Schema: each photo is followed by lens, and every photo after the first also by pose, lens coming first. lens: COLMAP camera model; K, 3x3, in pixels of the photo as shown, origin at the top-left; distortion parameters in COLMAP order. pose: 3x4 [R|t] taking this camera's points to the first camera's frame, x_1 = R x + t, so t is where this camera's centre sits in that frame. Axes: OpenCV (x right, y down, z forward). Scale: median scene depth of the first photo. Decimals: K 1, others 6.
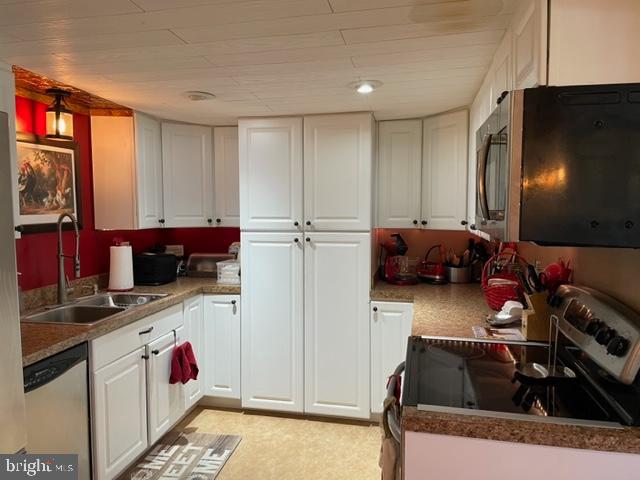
lens RADIAL K [[478.8, 0, 320.0], [0, 478.8, 240.0], [0, 0, 1]] dist [-0.000528, -0.005762]
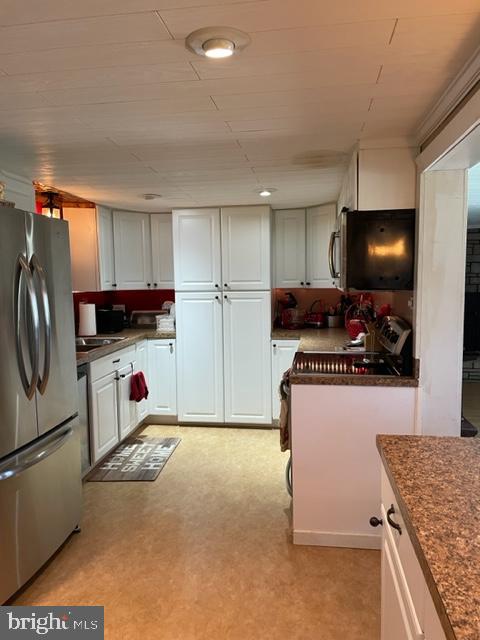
lens RADIAL K [[478.8, 0, 249.9], [0, 478.8, 321.6], [0, 0, 1]] dist [-0.000528, -0.005762]
pose [[0.997510, -0.018927, 0.067937, -0.049591], [0.017004, 0.999441, 0.028781, 0.031764], [-0.068444, -0.027554, 0.997274, -0.387497]]
